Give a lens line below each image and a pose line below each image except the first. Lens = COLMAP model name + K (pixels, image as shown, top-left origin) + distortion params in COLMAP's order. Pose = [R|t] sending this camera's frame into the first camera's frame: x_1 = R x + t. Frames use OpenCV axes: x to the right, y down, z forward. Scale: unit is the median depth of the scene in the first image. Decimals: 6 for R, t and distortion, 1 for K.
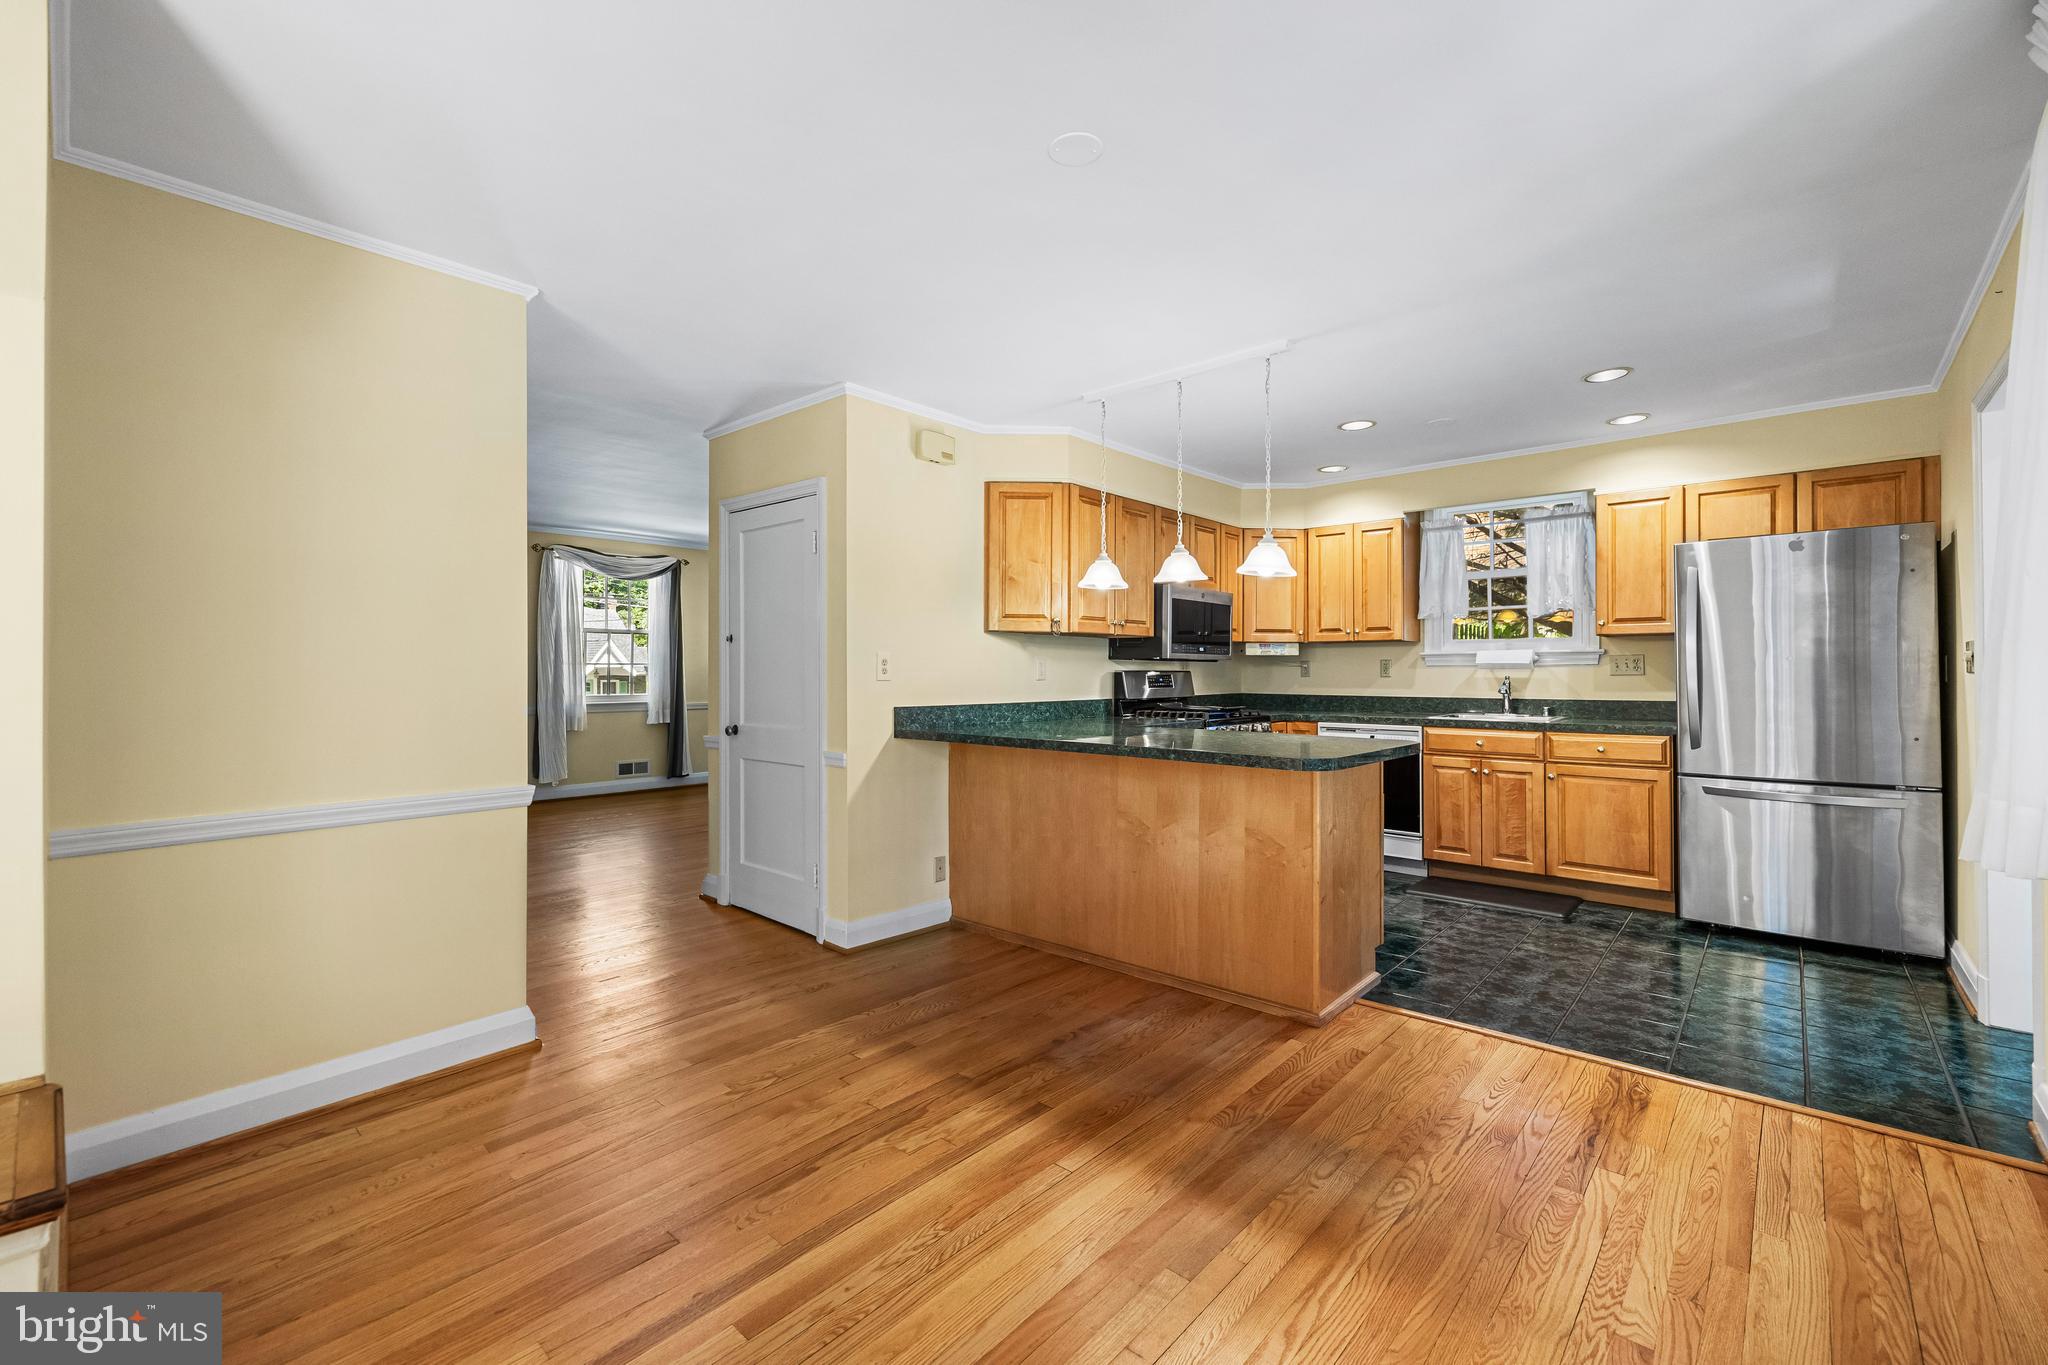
lens RADIAL K [[882.7, 0, 1014.5], [0, 882.7, 667.8], [0, 0, 1]] dist [0.003560, 0.000541]
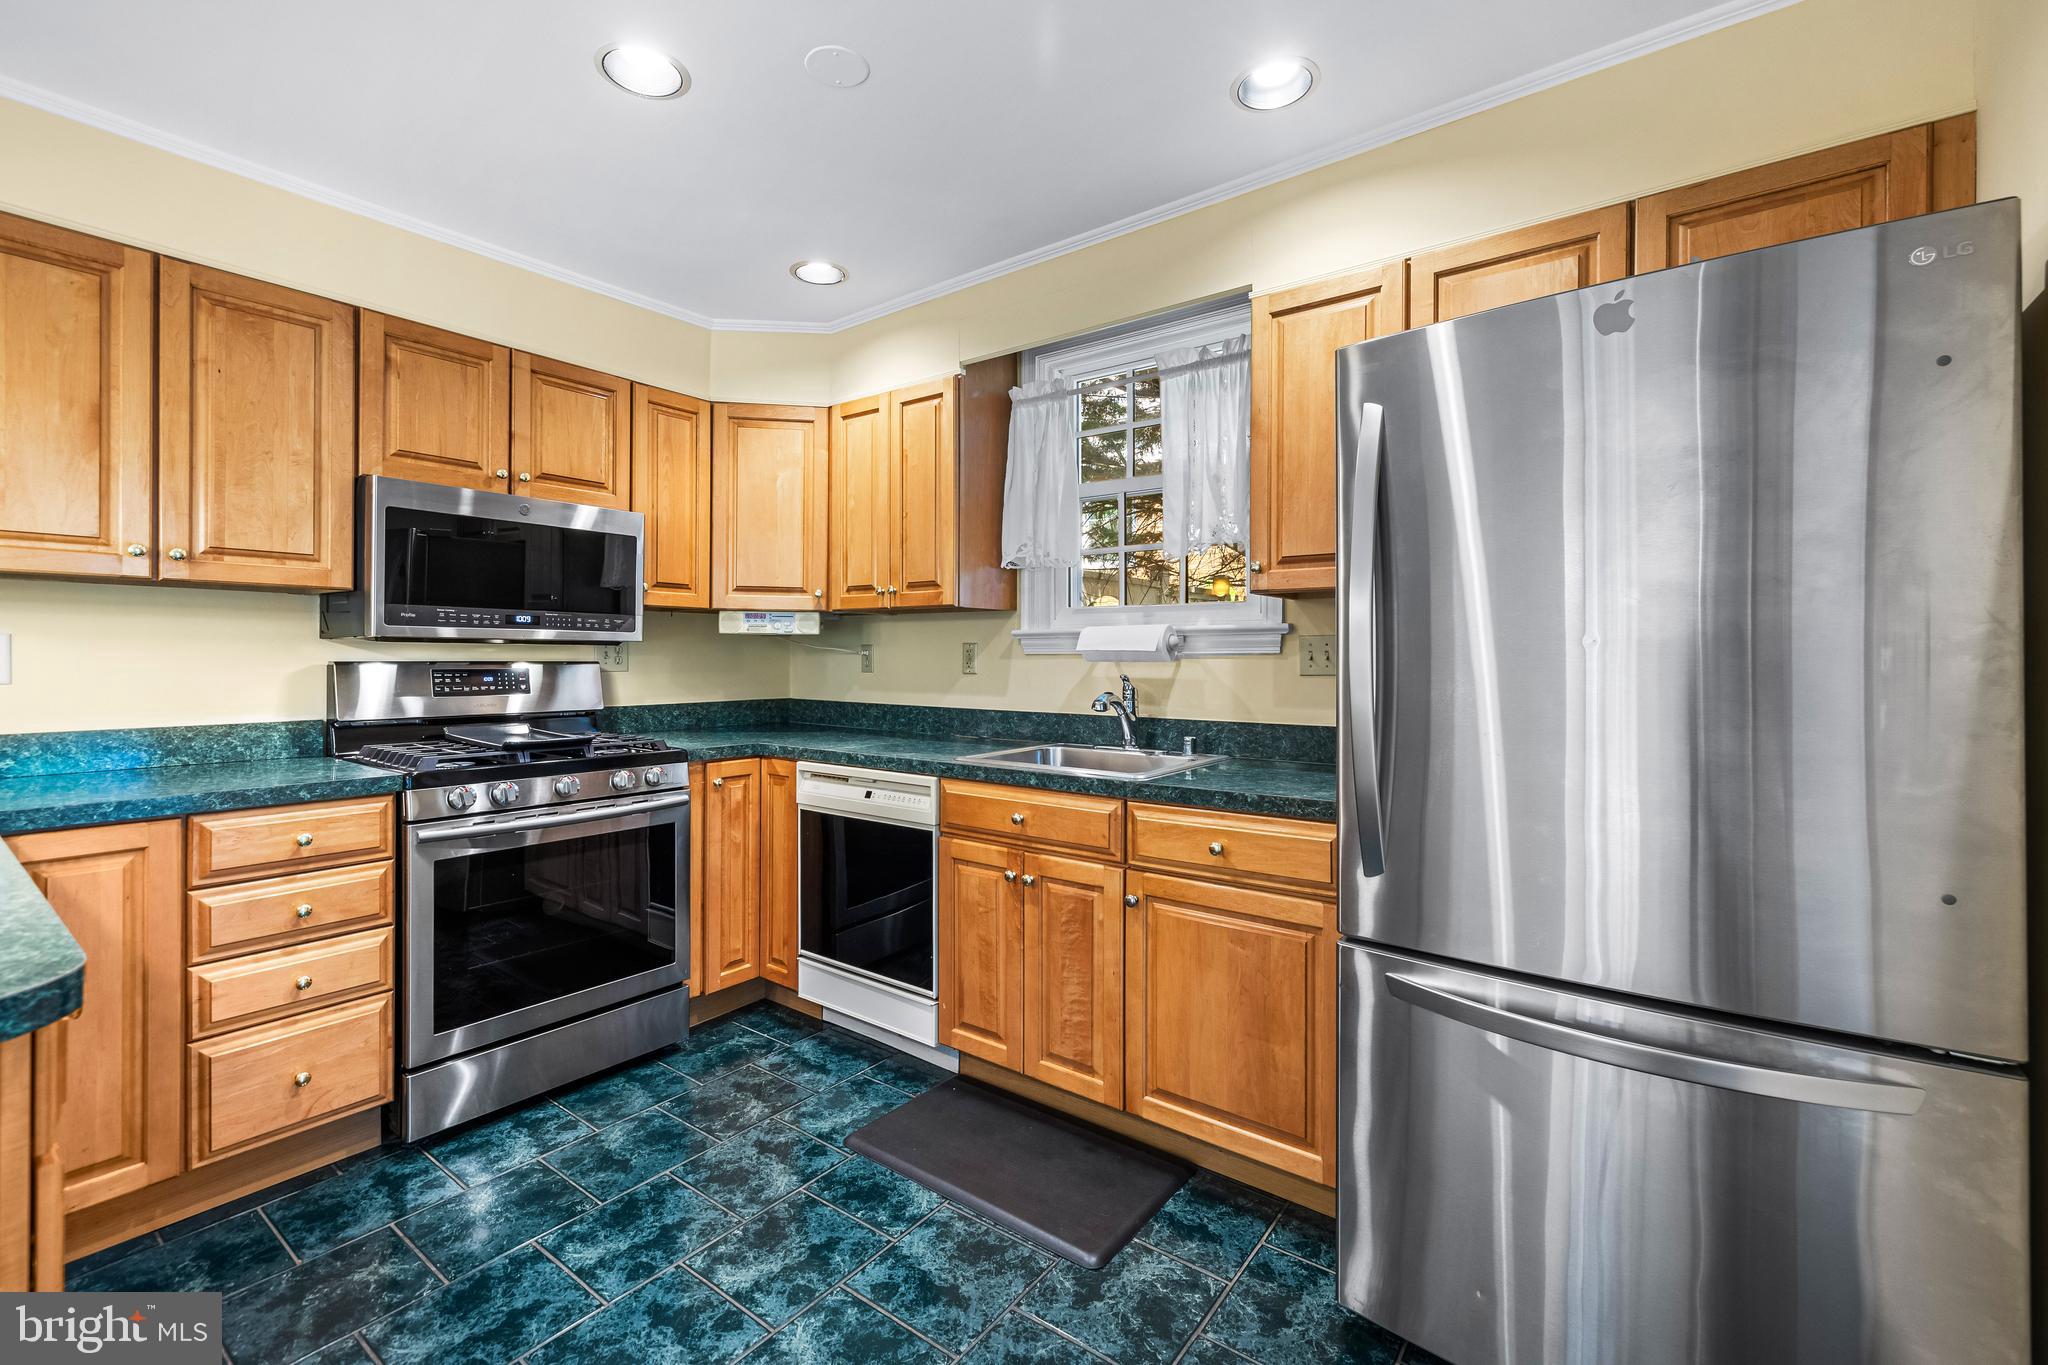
lens RADIAL K [[882.7, 0, 1024.1], [0, 882.7, 660.3], [0, 0, 1]] dist [0.003560, 0.000541]
pose [[0.996814, 0.004318, 0.079648, 0.472853], [-0.004965, 0.999956, 0.007925, -0.003253], [-0.079611, -0.008296, 0.996792, 0.507065]]
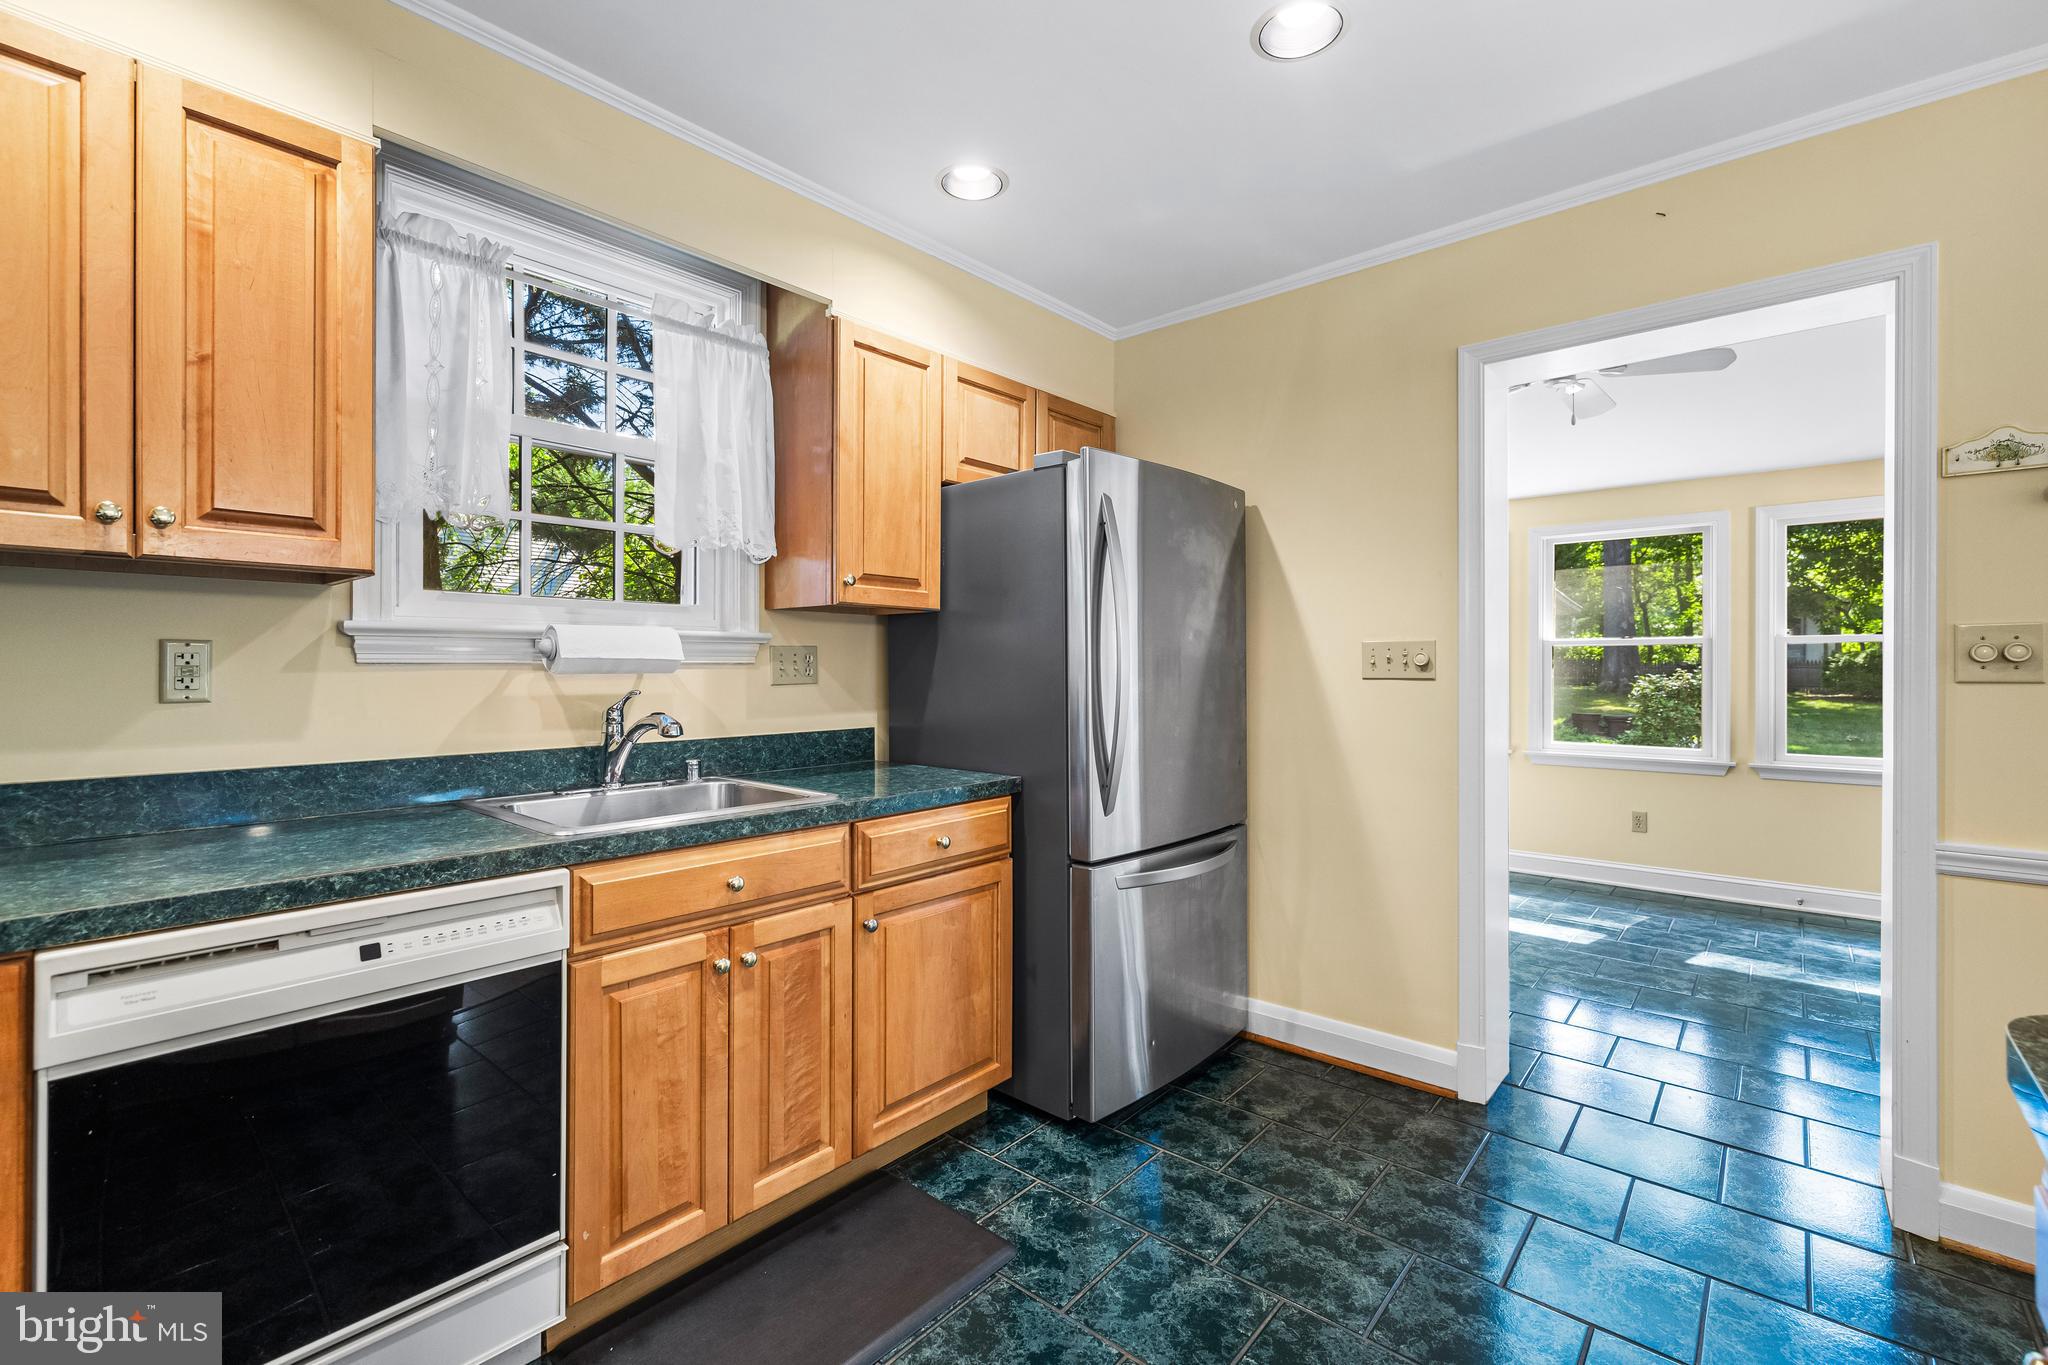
lens RADIAL K [[882.7, 0, 1017.5], [0, 882.7, 676.9], [0, 0, 1]] dist [0.003560, 0.000541]
pose [[-0.011525, -0.007388, 0.999906, 0.163617], [-0.005767, 0.999957, 0.007322, -0.000877], [-0.999917, -0.005682, -0.011567, 0.857605]]
